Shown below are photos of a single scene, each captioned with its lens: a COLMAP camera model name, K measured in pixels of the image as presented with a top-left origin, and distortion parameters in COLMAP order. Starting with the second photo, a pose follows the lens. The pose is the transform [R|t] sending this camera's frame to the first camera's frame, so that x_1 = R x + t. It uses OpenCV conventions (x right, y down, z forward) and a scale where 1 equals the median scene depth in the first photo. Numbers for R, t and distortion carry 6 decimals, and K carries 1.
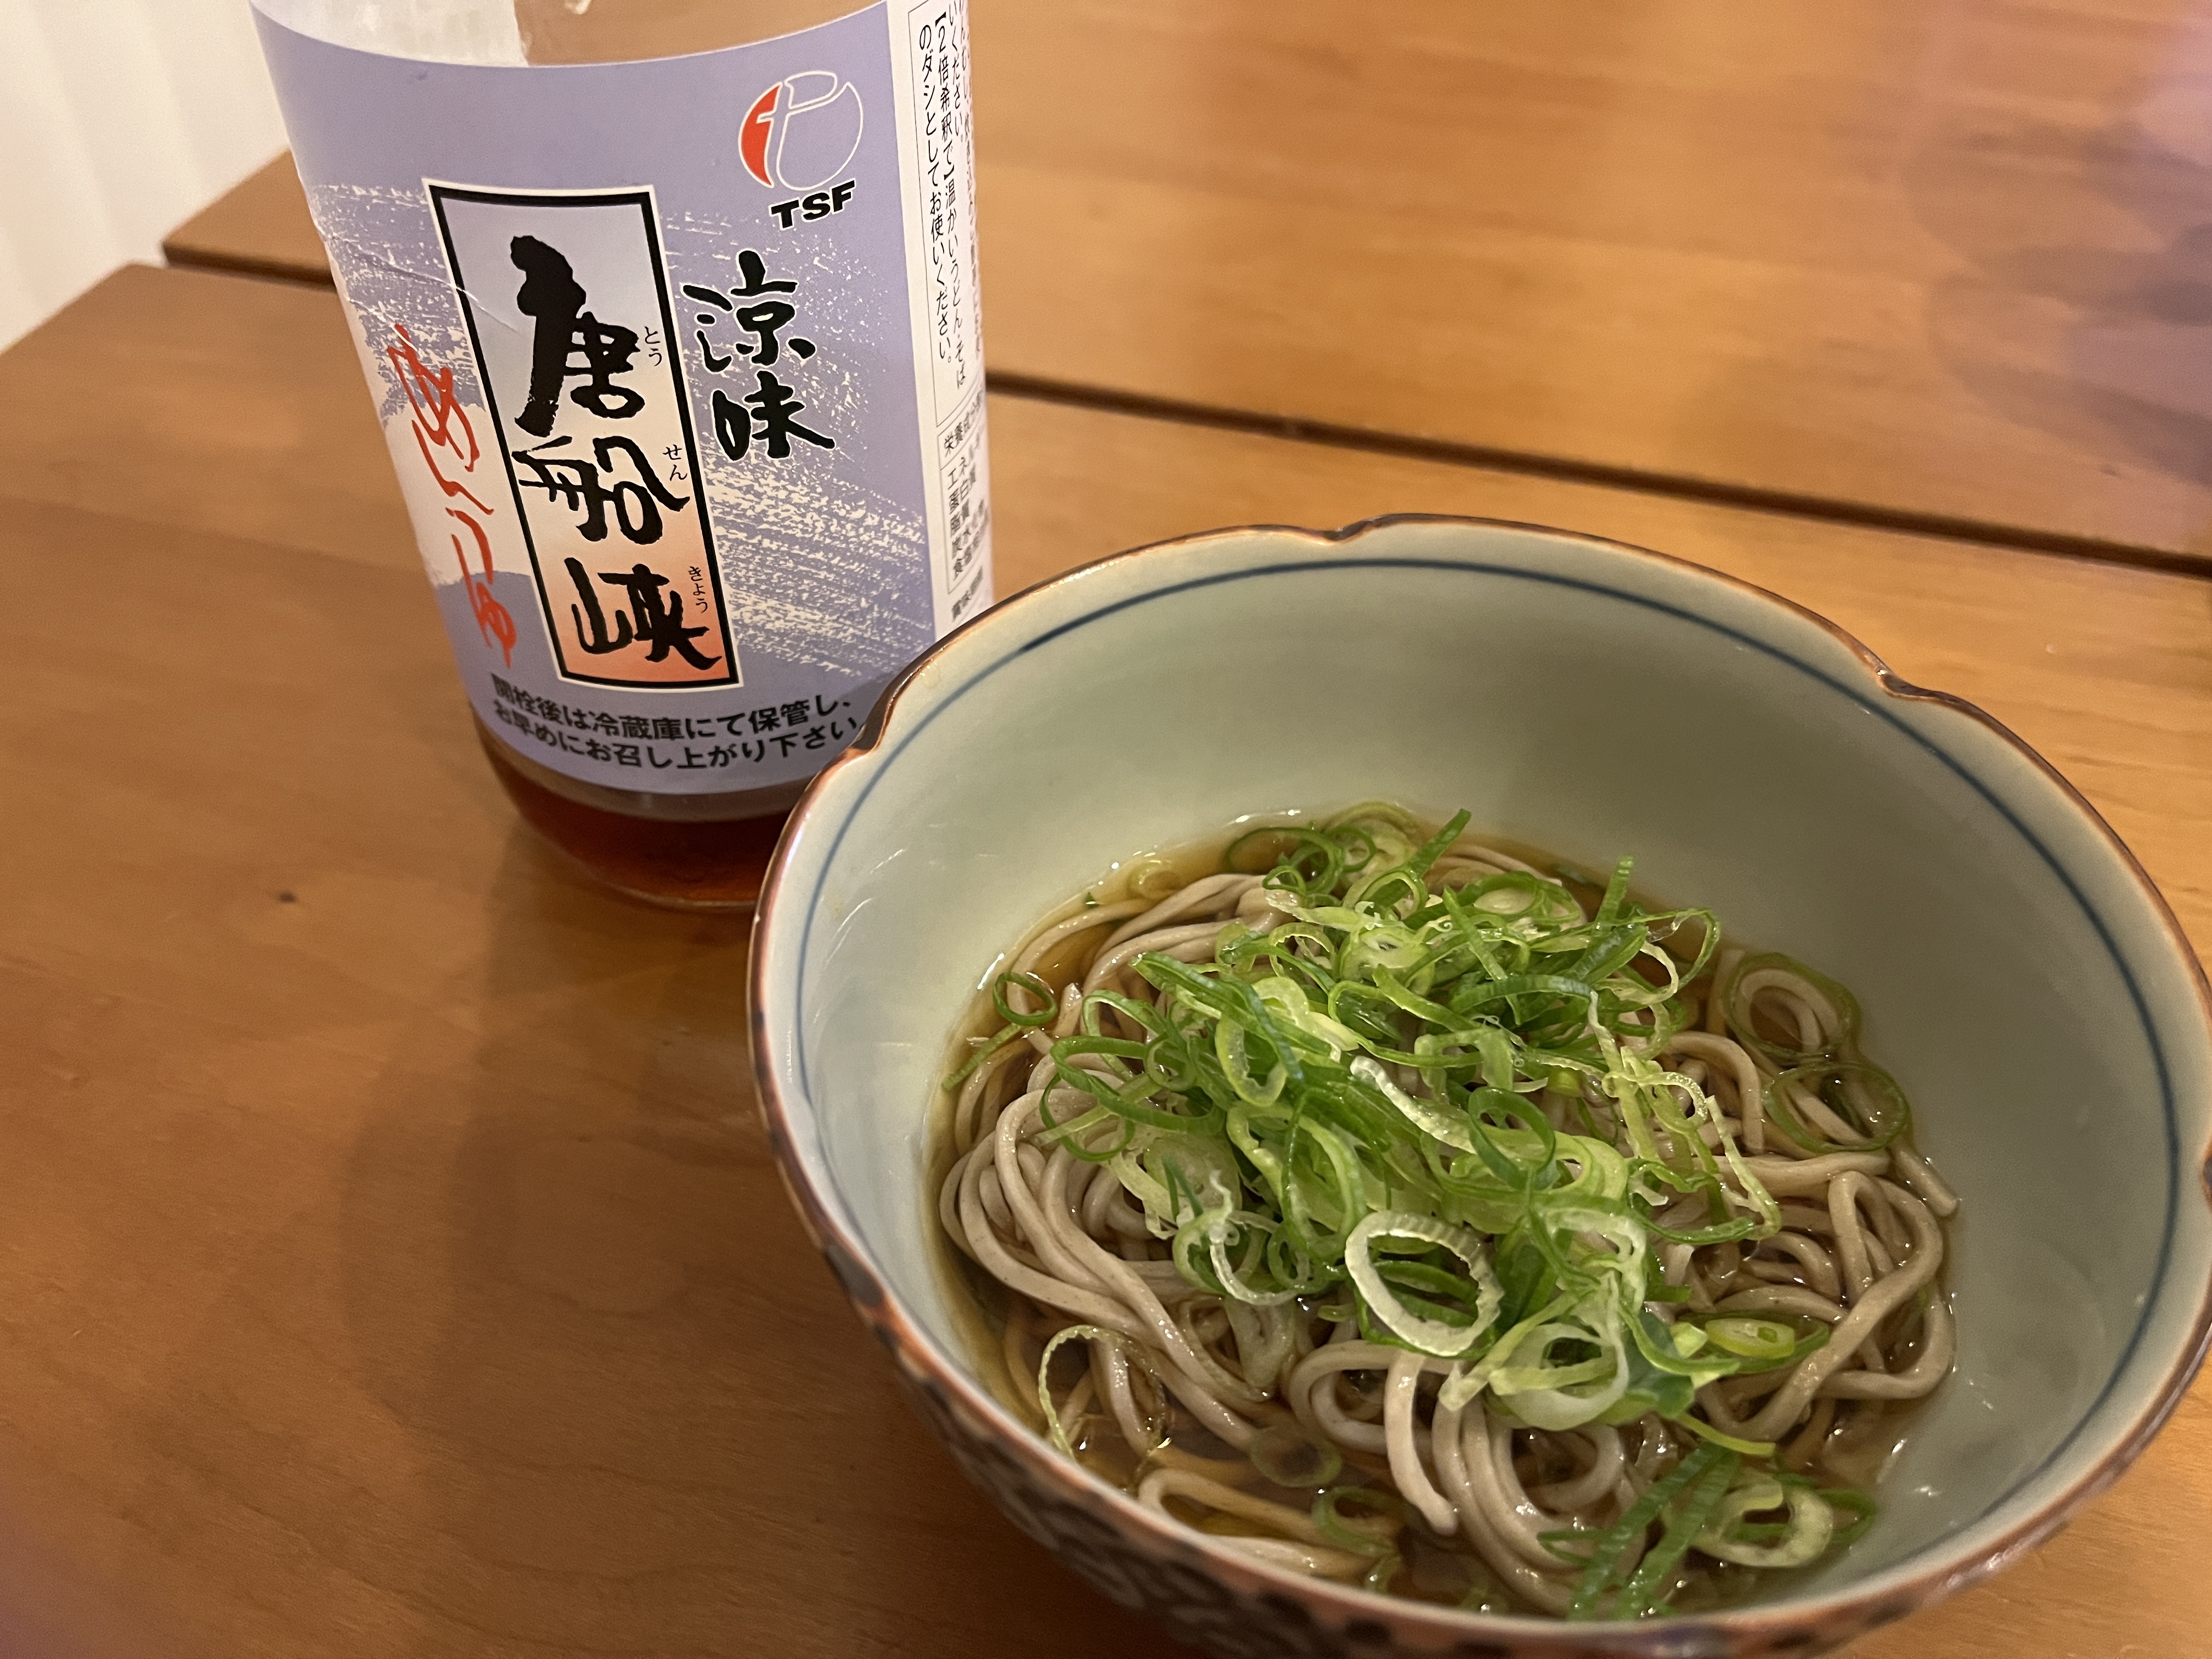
lens RADIAL K [[1777.7, 0, 1098.0], [0, 1777.7, 830.5], [0, 0, 1]] dist [0.041124, 0.015099]
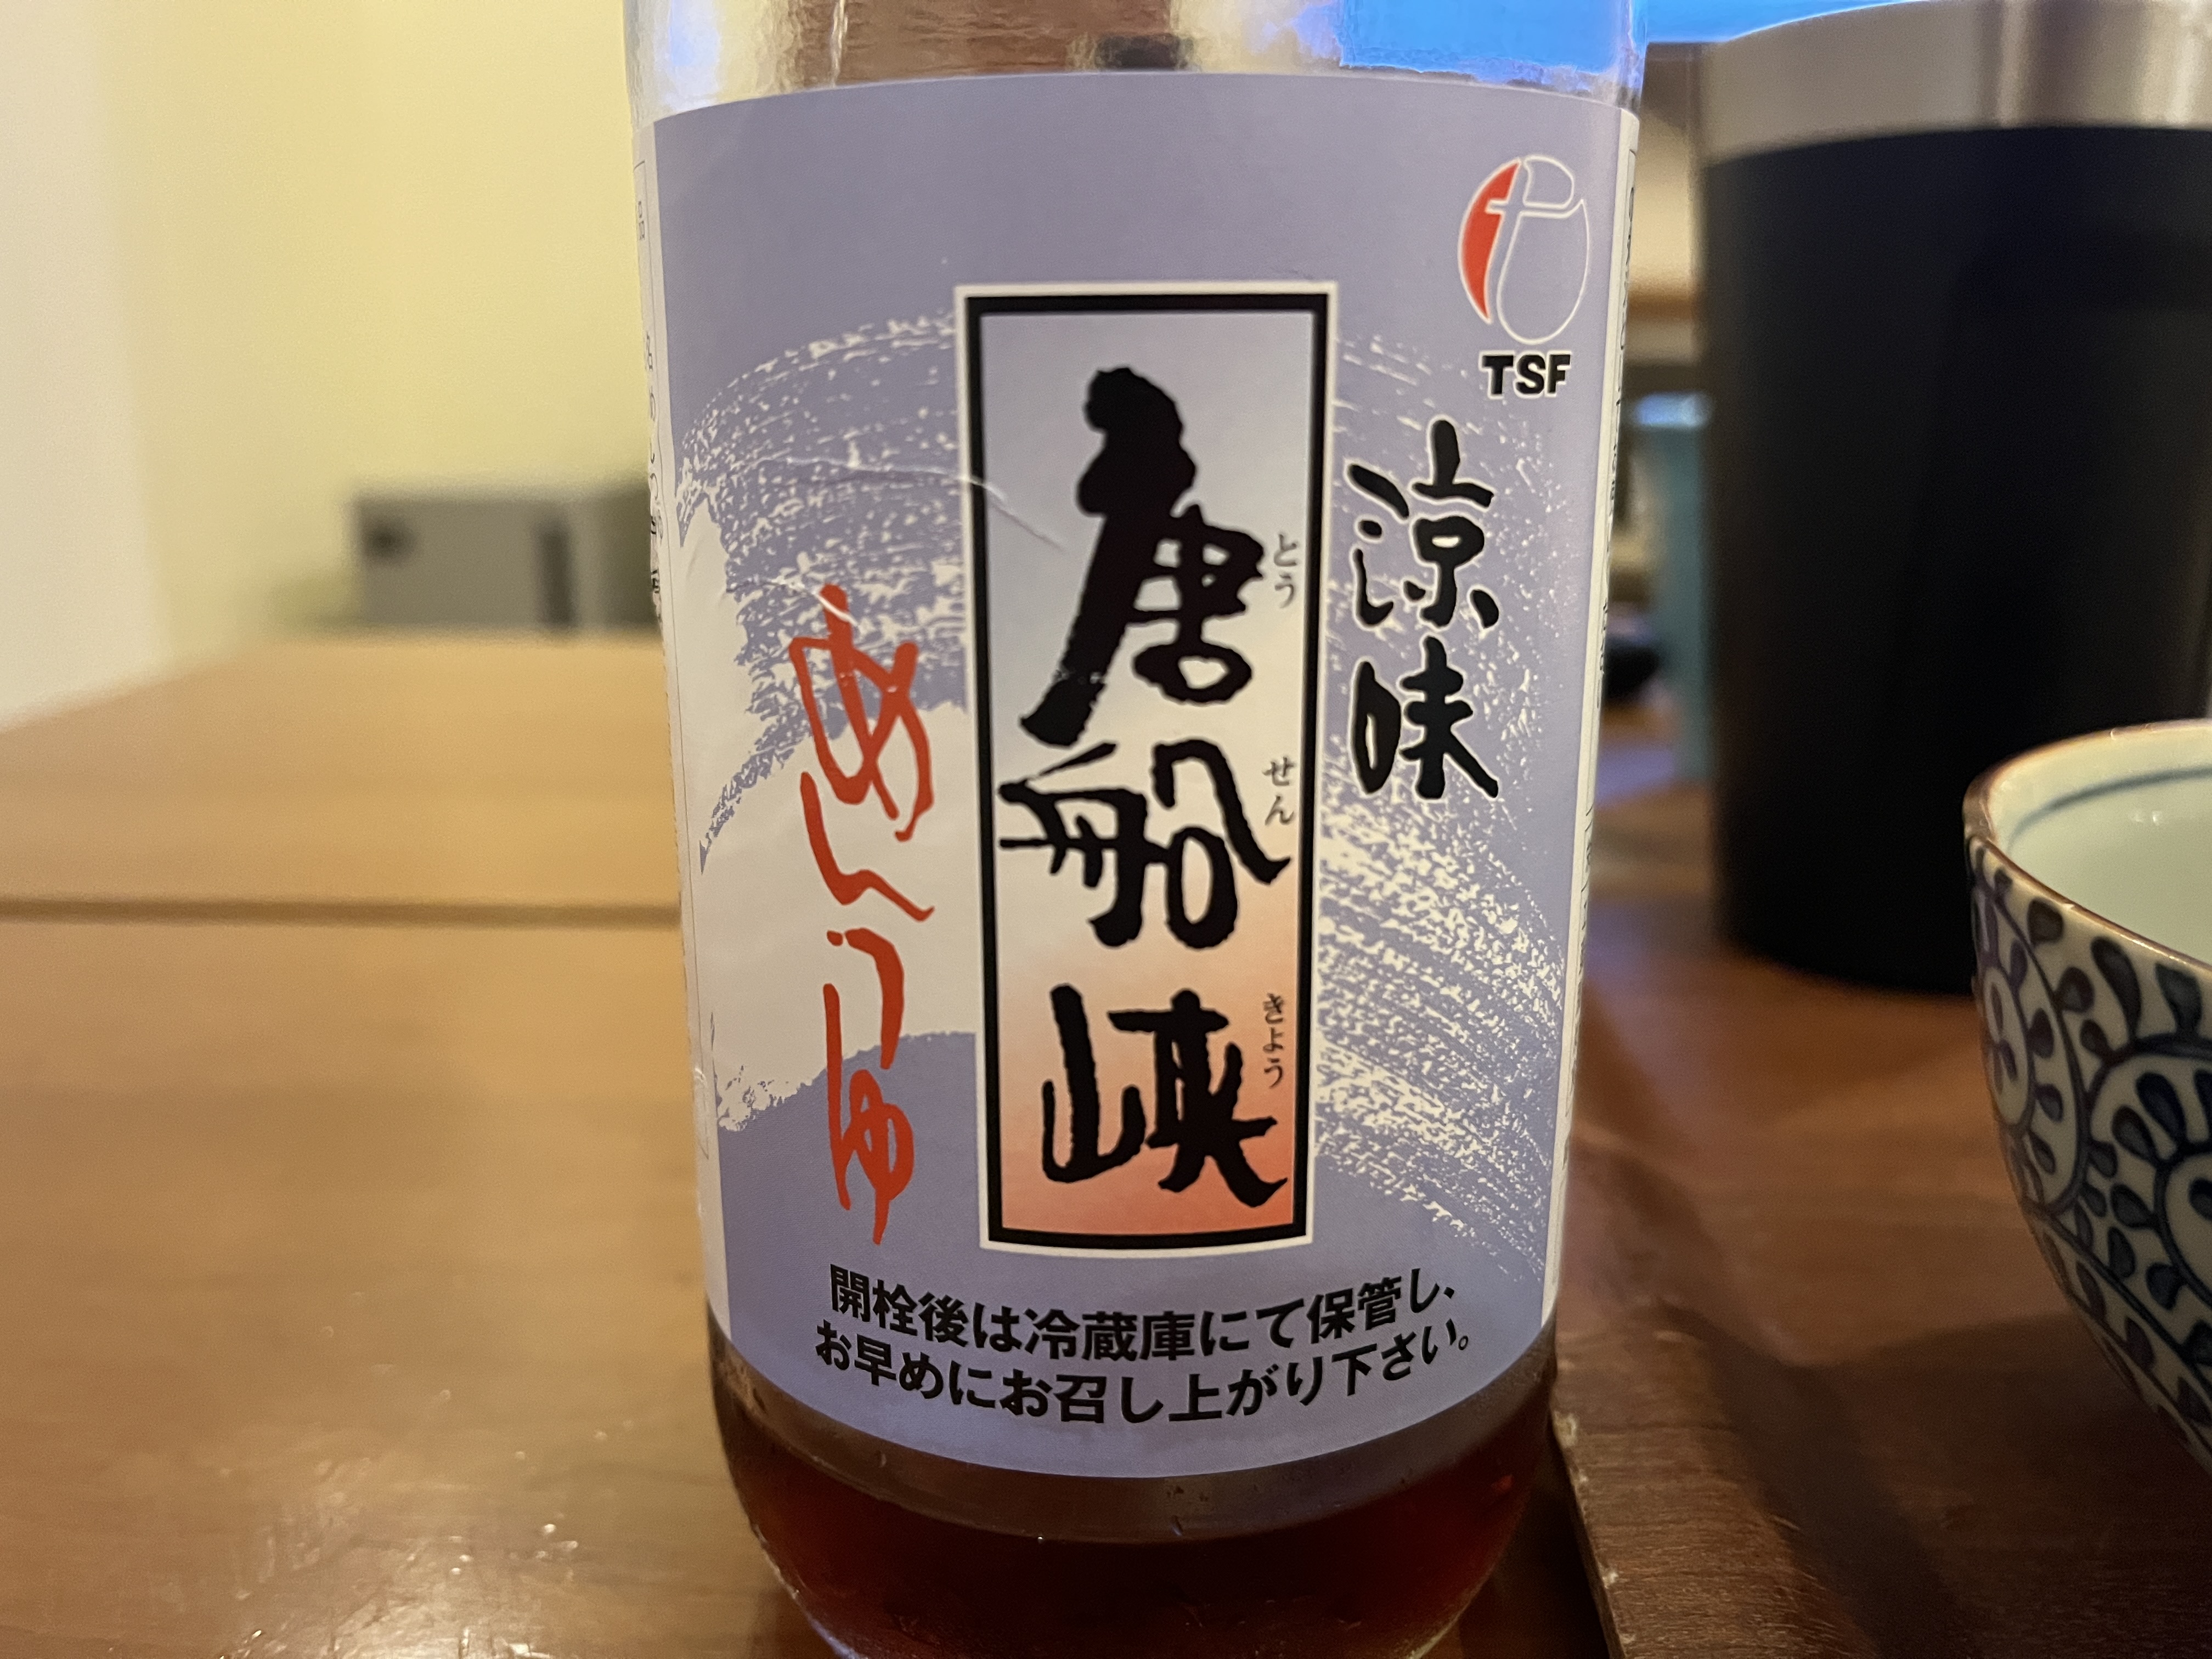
lens RADIAL K [[1777.7, 0, 1118.1], [0, 1777.7, 837.6], [0, 0, 1]] dist [0.041124, 0.015099]
pose [[0.996740, -0.027554, 0.075826, -0.330198], [0.060871, 0.873682, -0.482675, 0.082380], [-0.052948, 0.485717, 0.872511, 0.500019]]
